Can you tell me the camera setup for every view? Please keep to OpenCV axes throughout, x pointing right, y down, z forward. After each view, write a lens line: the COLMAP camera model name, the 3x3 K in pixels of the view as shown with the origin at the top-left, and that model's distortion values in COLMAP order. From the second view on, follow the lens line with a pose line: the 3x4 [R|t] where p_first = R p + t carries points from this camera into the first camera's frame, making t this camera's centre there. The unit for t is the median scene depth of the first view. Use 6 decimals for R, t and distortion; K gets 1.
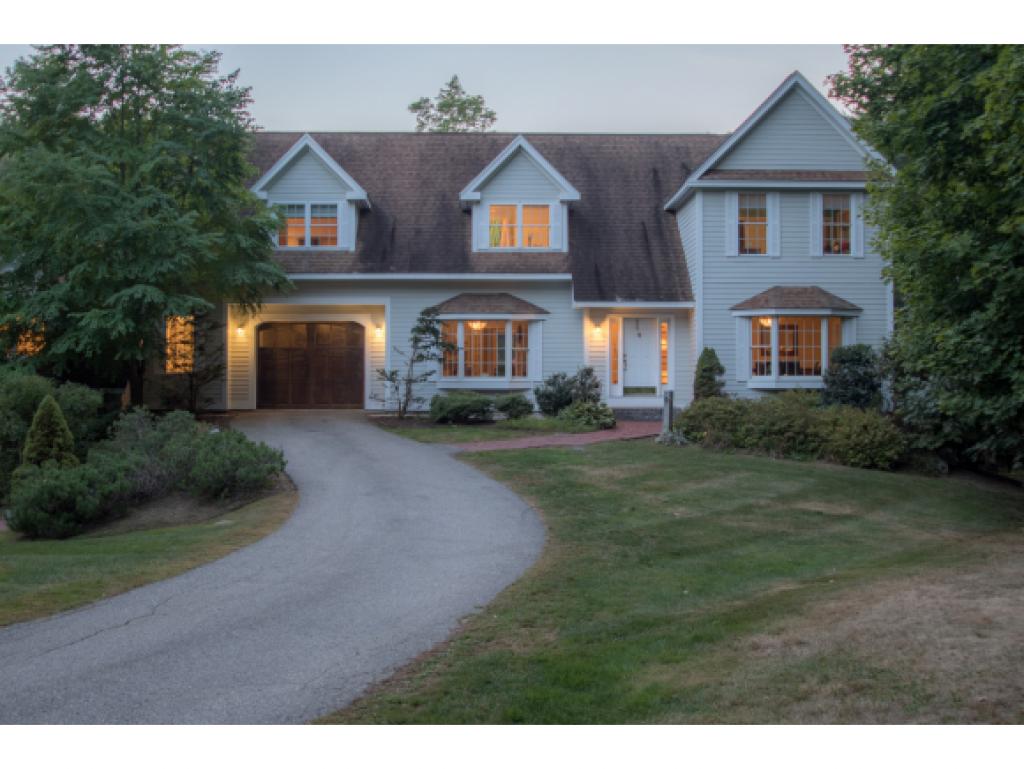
lens RADIAL K [[1108.6, 0, 512.0], [0, 1108.6, 384.5], [0, 0, 1]] dist [-0.024505, 0.012901]
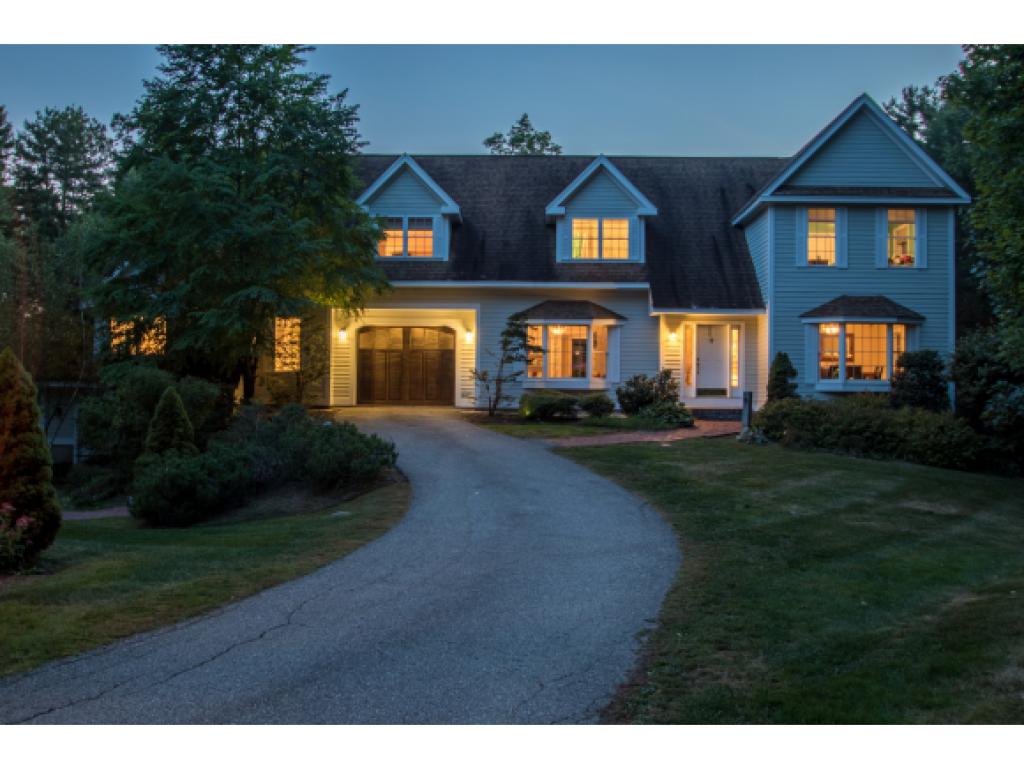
lens RADIAL K [[931.4, 0, 512.0], [0, 931.4, 384.5], [0, 0, 1]] dist [-0.012113, -0.006654]
pose [[0.999126, 0.011014, -0.040330, -0.045934], [-0.011305, 0.999912, -0.006983, 0.007254], [0.040250, 0.007433, 0.999162, 0.100719]]
